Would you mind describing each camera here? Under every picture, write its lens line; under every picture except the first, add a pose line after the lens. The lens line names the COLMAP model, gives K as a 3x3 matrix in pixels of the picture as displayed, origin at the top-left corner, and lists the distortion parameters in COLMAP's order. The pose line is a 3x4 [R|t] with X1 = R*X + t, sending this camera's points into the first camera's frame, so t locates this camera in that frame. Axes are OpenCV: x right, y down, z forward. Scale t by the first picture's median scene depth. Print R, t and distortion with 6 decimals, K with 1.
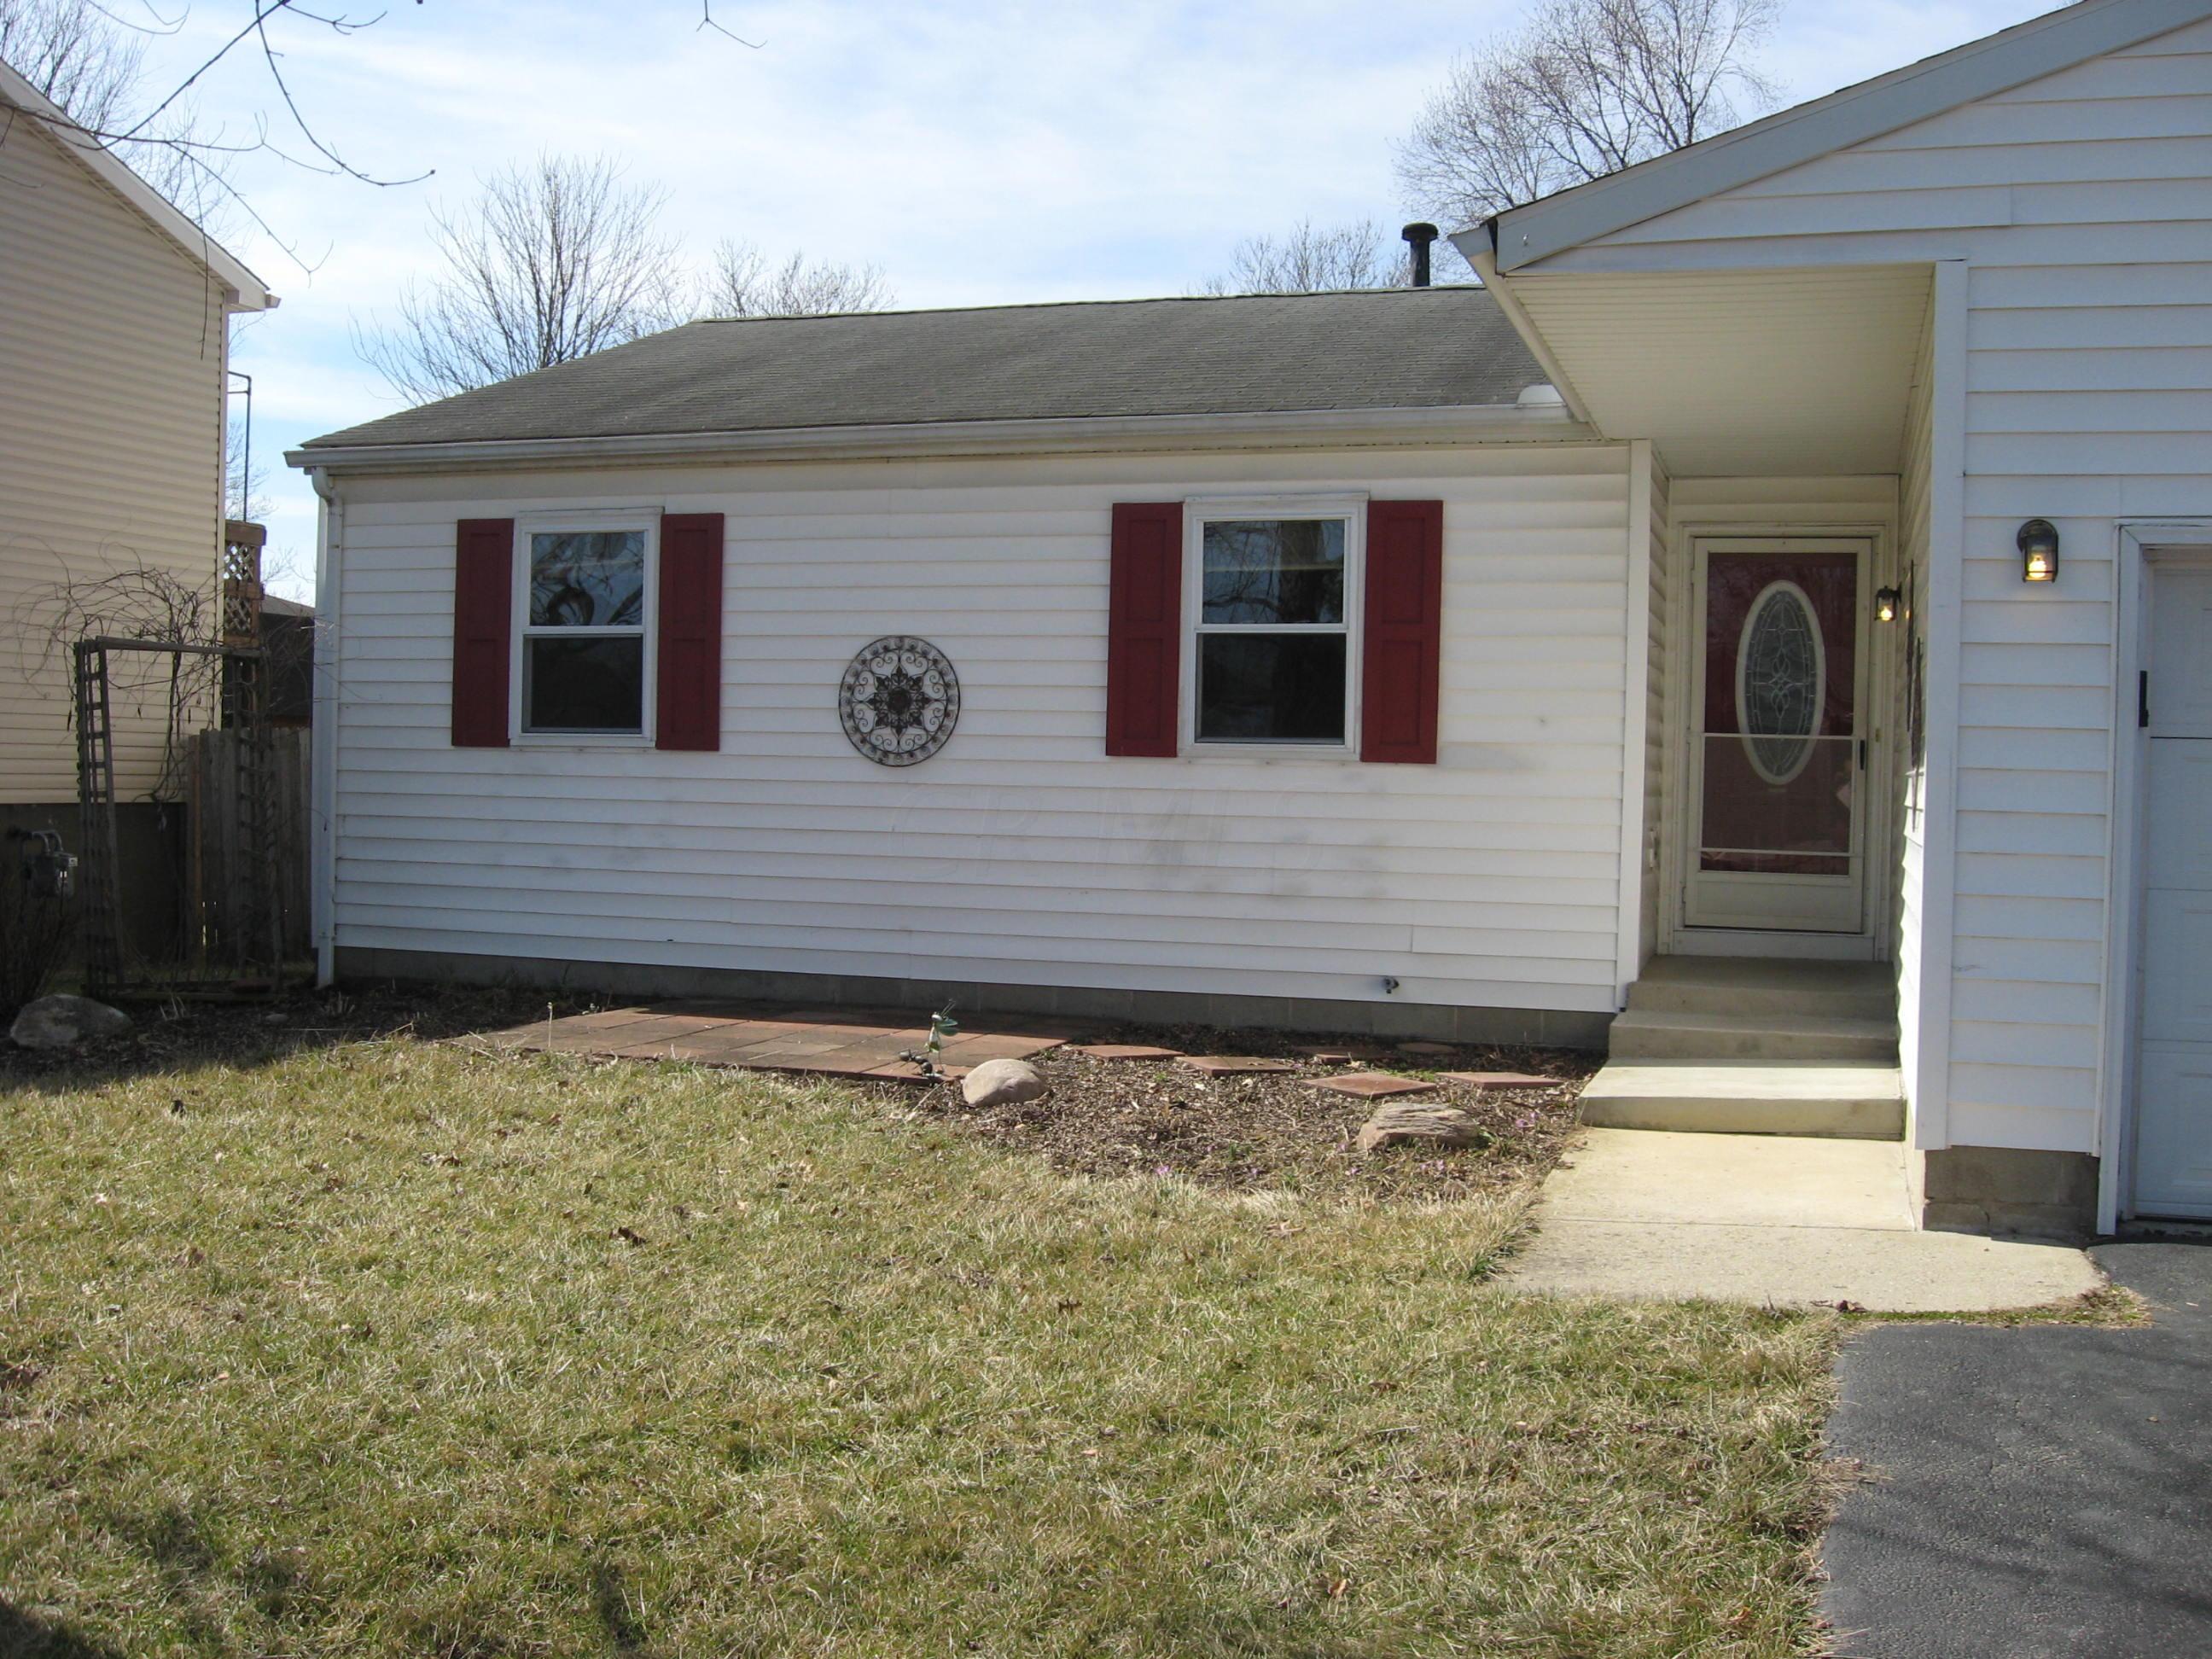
lens RADIAL K [[2314.7, 0, 1088.9], [0, 2314.7, 821.8], [0, 0, 1]] dist [-0.116284, 0.000000]
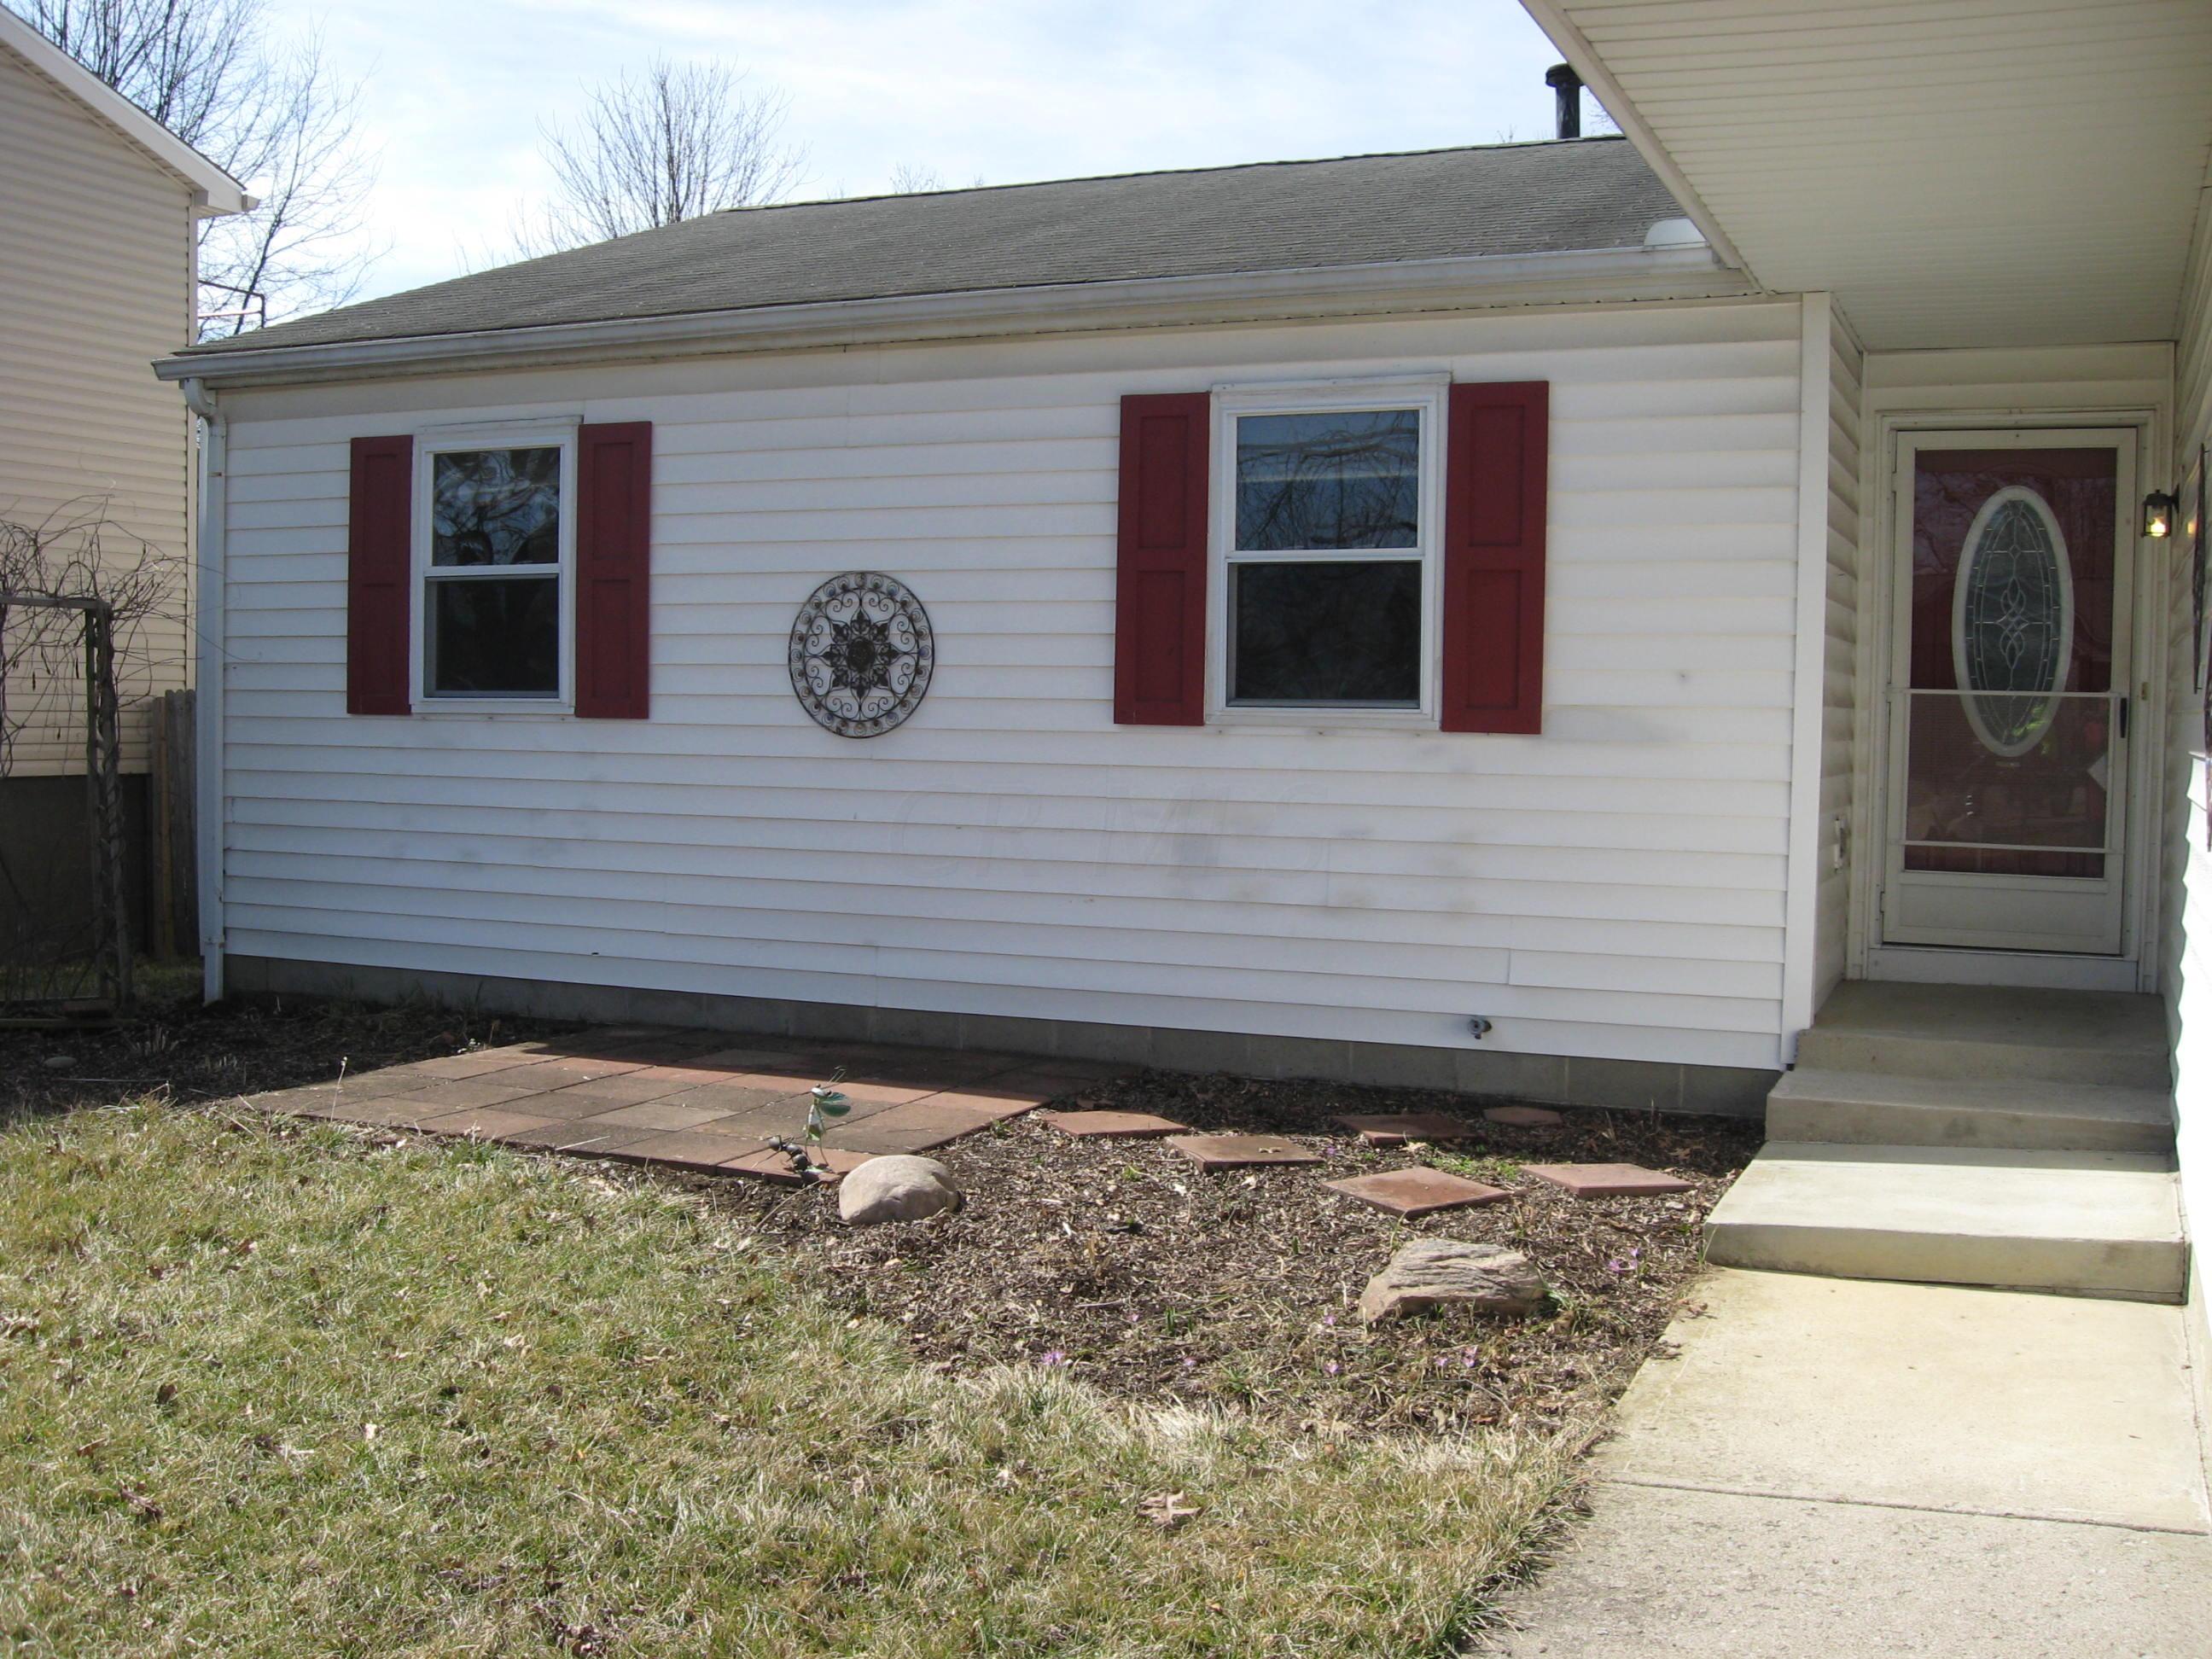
lens RADIAL K [[2314.7, 0, 1075.7], [0, 2314.7, 821.3], [0, 0, 1]] dist [-0.116284, 0.000000]
pose [[0.994608, -0.001308, -0.103698, 0.076607], [0.003957, 0.999671, 0.025349, -0.016159], [0.103631, -0.025623, 0.994286, 0.237232]]
